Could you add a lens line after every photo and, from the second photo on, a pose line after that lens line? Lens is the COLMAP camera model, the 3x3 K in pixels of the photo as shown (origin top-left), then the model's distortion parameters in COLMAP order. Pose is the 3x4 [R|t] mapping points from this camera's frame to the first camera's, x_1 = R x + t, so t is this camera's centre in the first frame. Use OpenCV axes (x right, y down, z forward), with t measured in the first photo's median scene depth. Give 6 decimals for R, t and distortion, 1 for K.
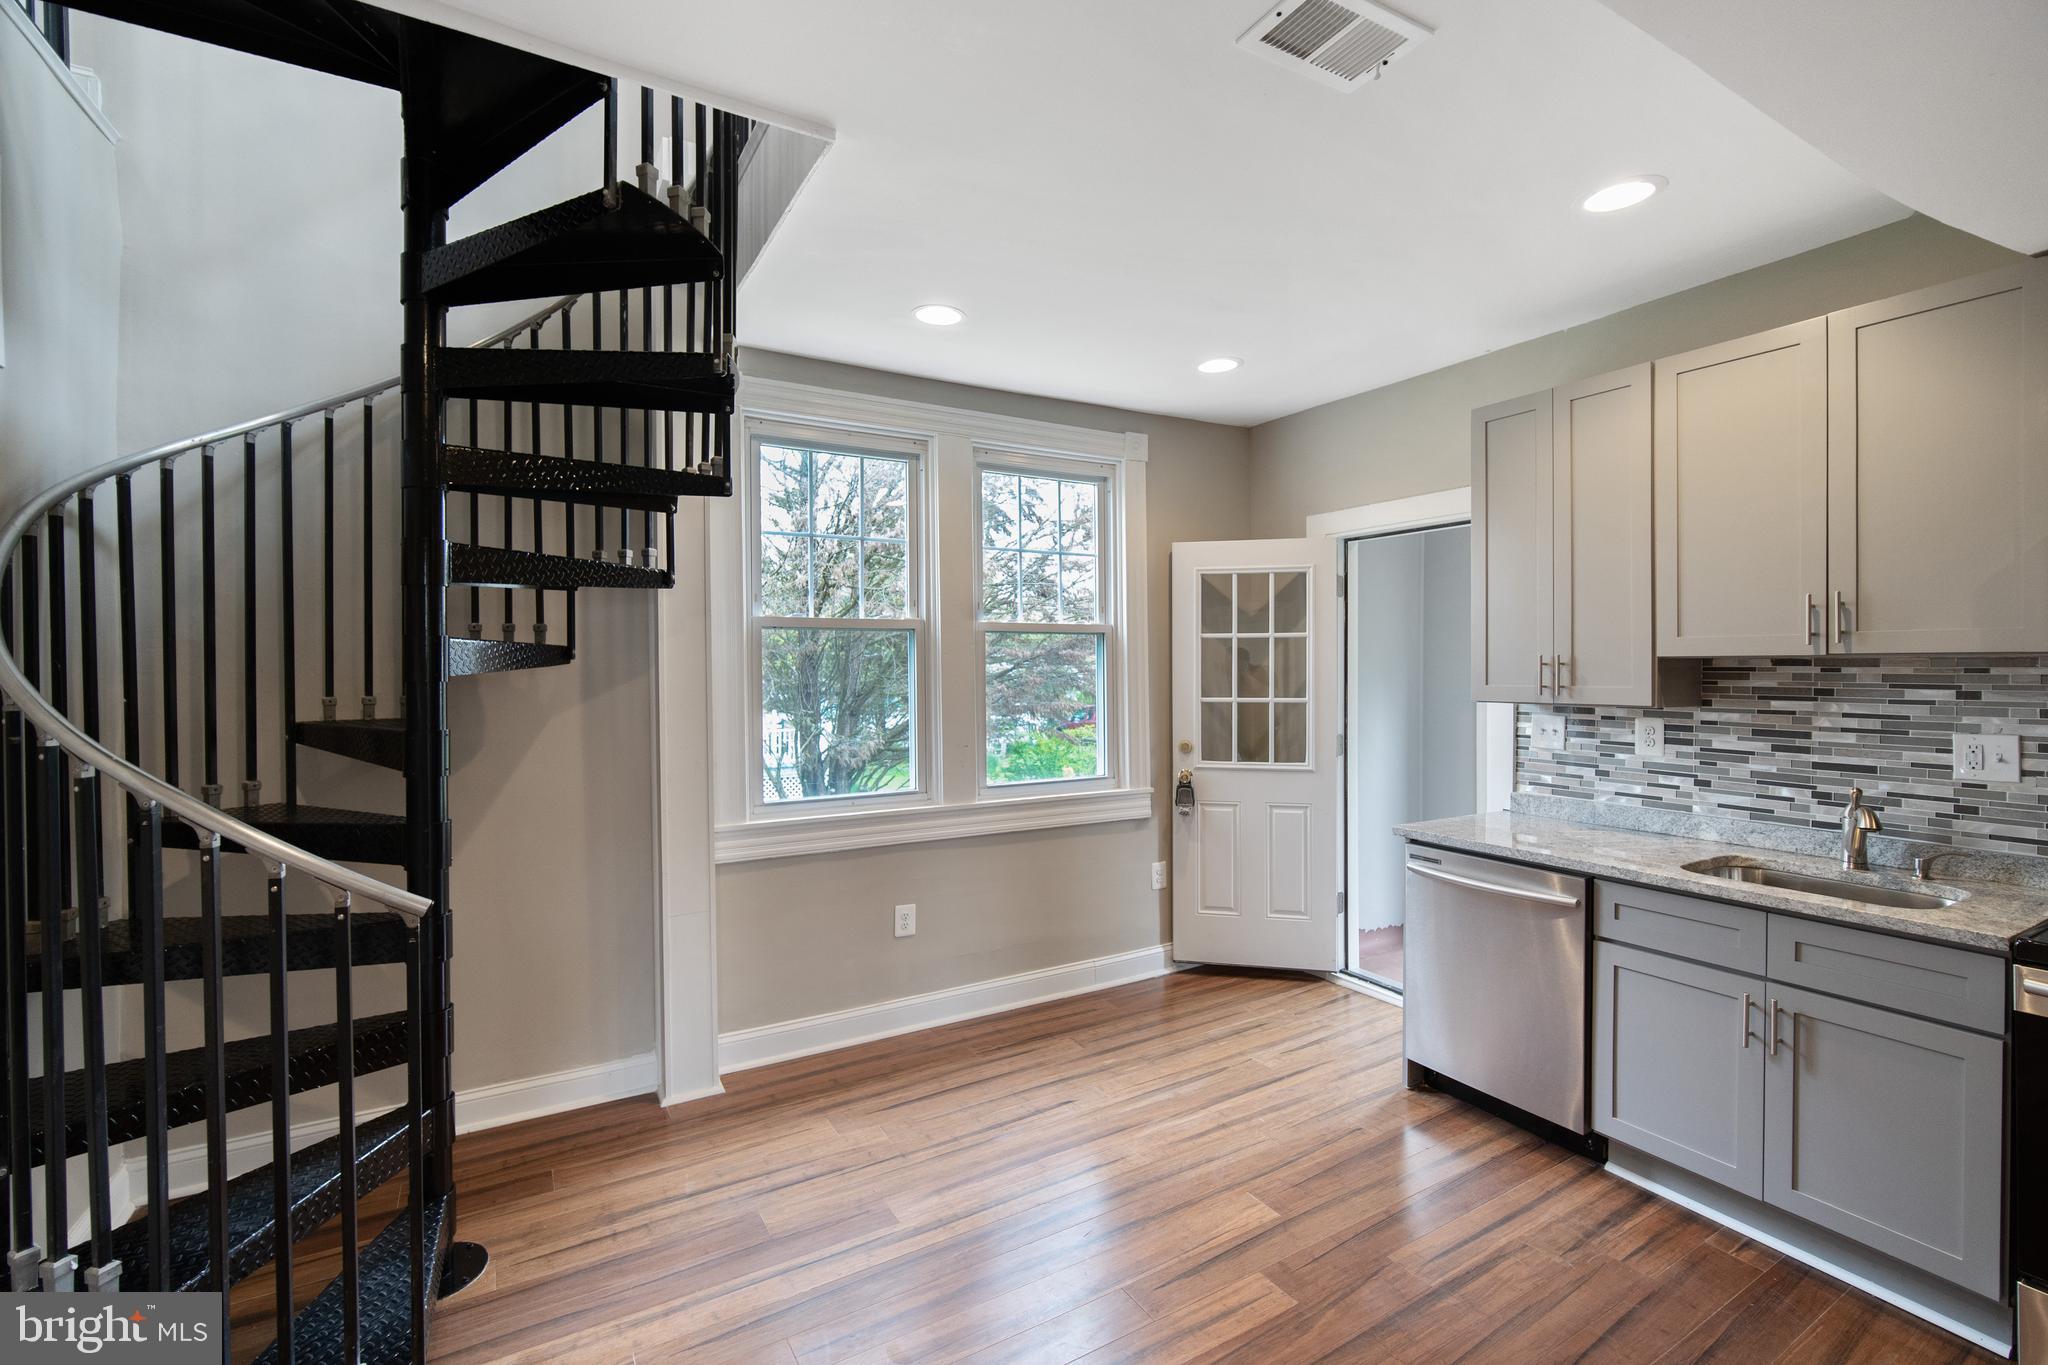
lens RADIAL K [[907.6, 0, 1021.3], [0, 907.6, 665.1], [0, 0, 1]] dist [-0.011183, 0.004678]
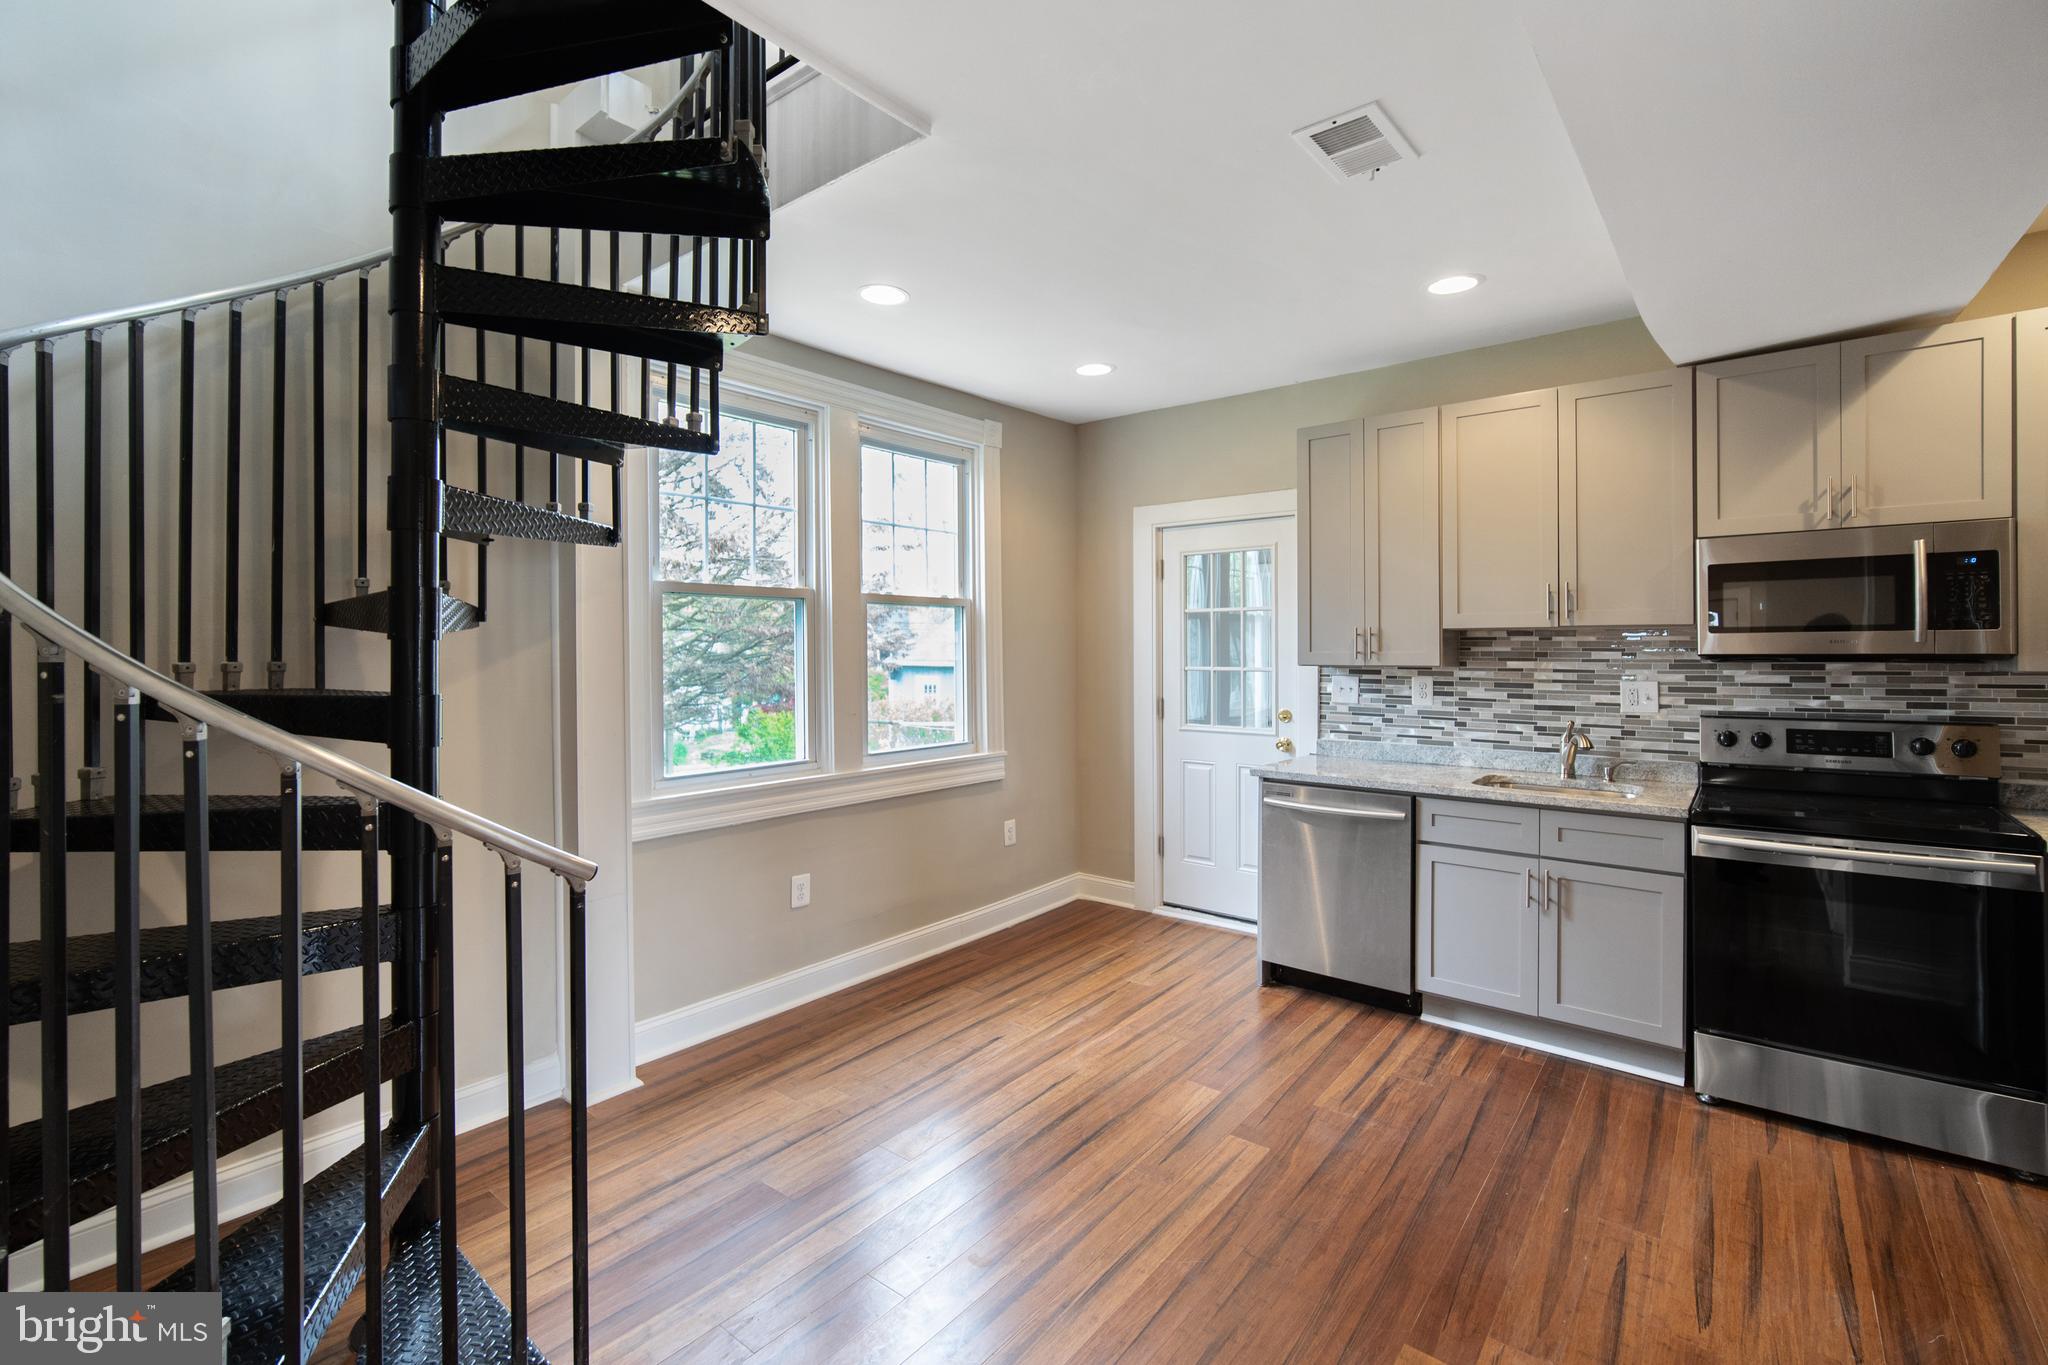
lens RADIAL K [[910.5, 0, 1029.6], [0, 910.5, 640.6], [0, 0, 1]] dist [-0.004470, 0.000390]
pose [[0.935261, 0.004555, 0.353928, -0.340212], [-0.001580, 0.999961, -0.008693, 0.021441], [-0.353954, 0.007571, 0.935232, -0.033487]]
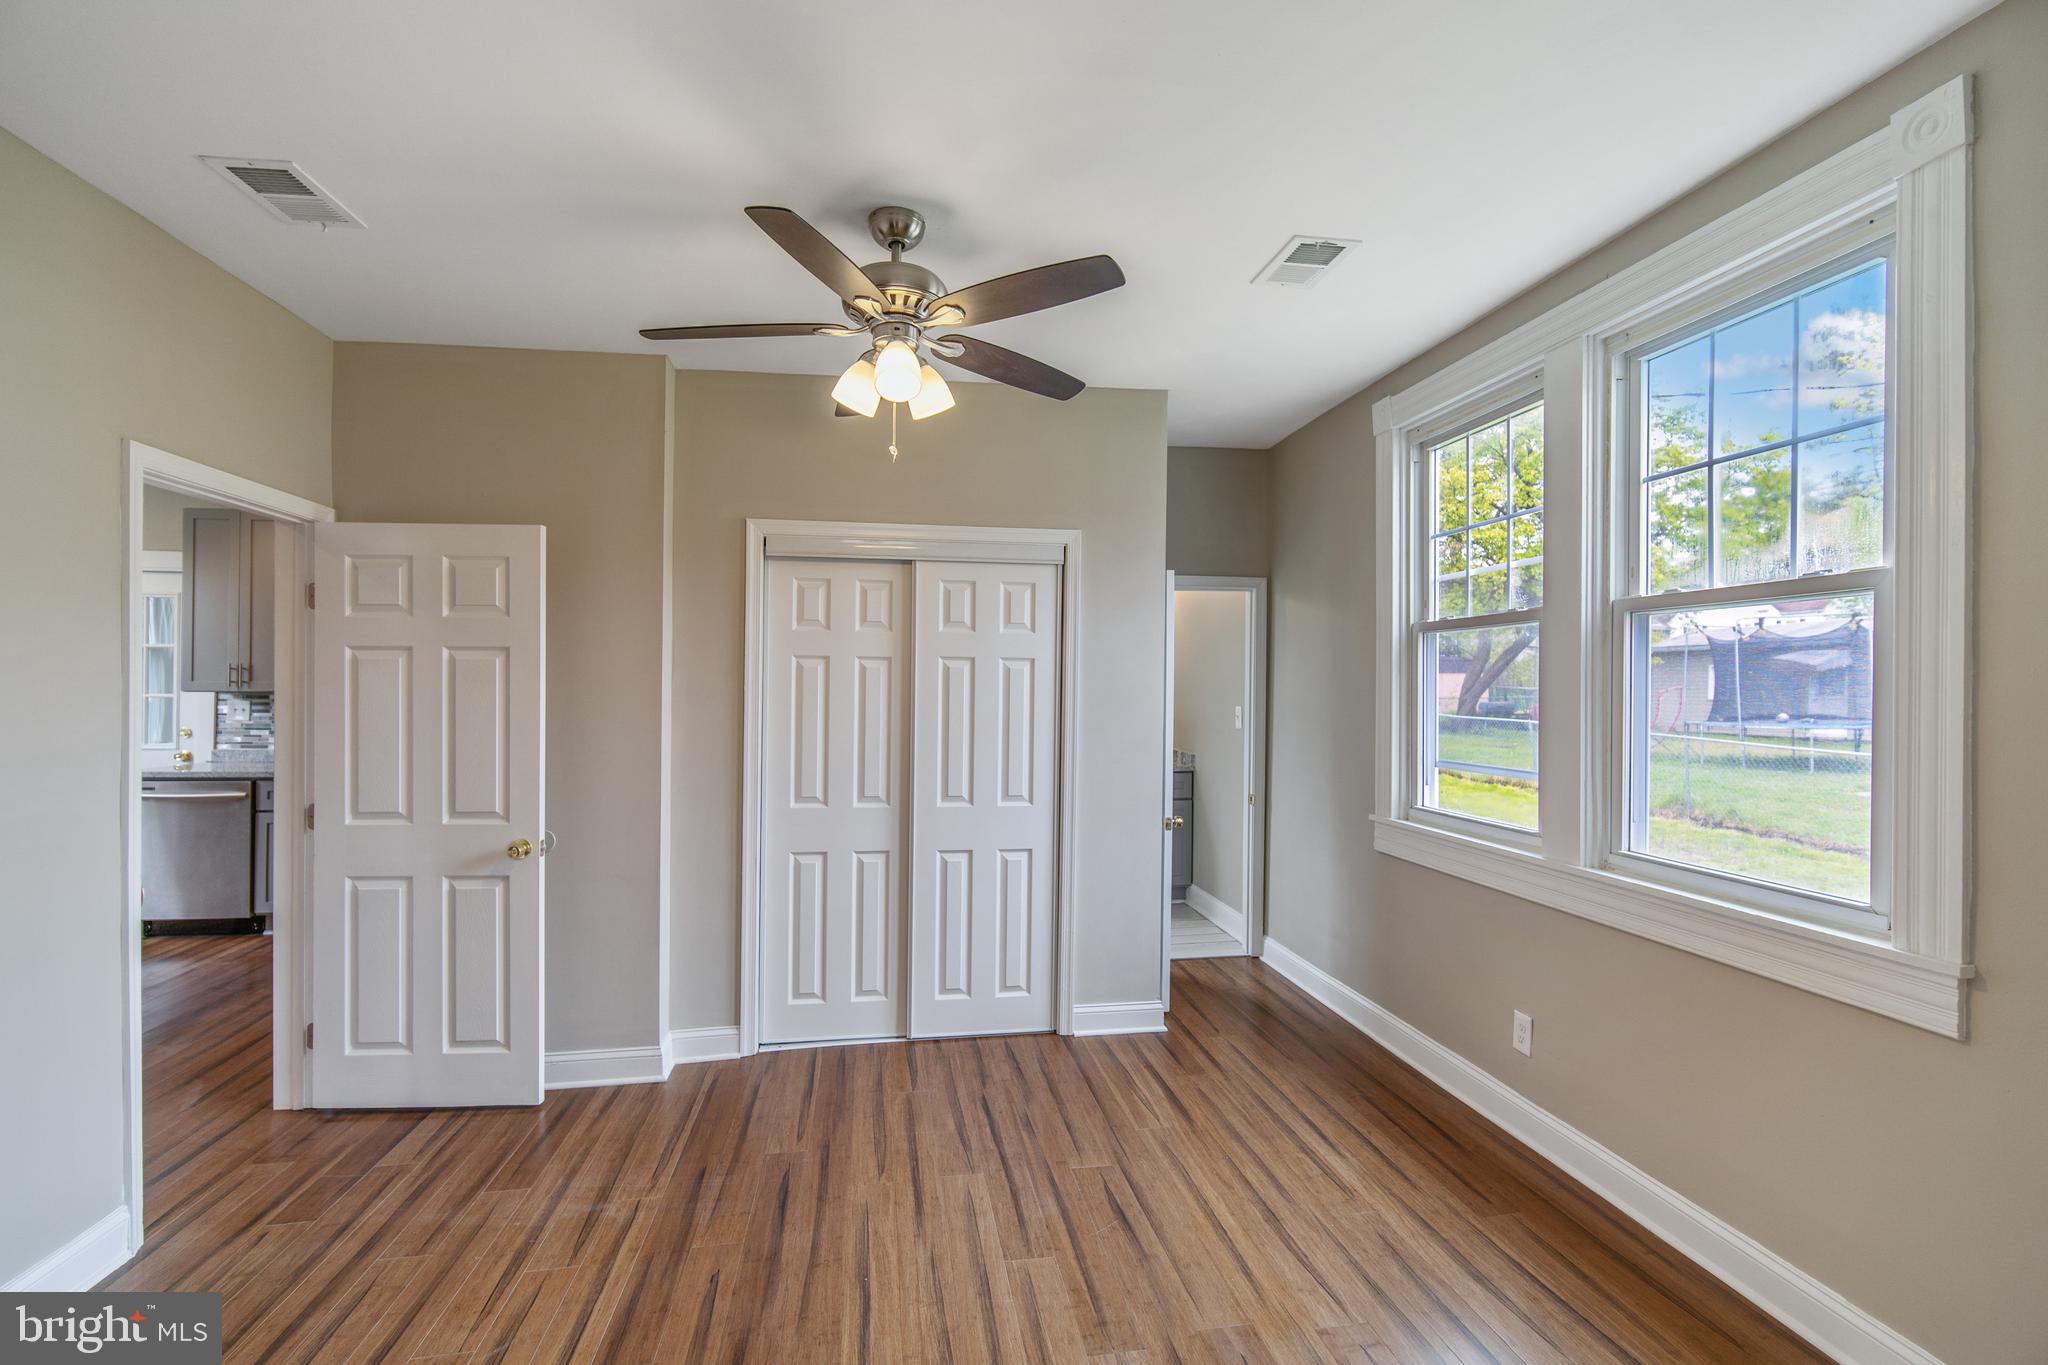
lens RADIAL K [[905.4, 0, 1022.7], [0, 905.4, 674.3], [0, 0, 1]] dist [-0.007571, 0.002718]
pose [[0.366595, 0.011754, 0.930306, -0.519780], [-0.005094, 0.999931, -0.010626, 0.022396], [-0.930367, -0.000844, 0.366630, -1.143576]]
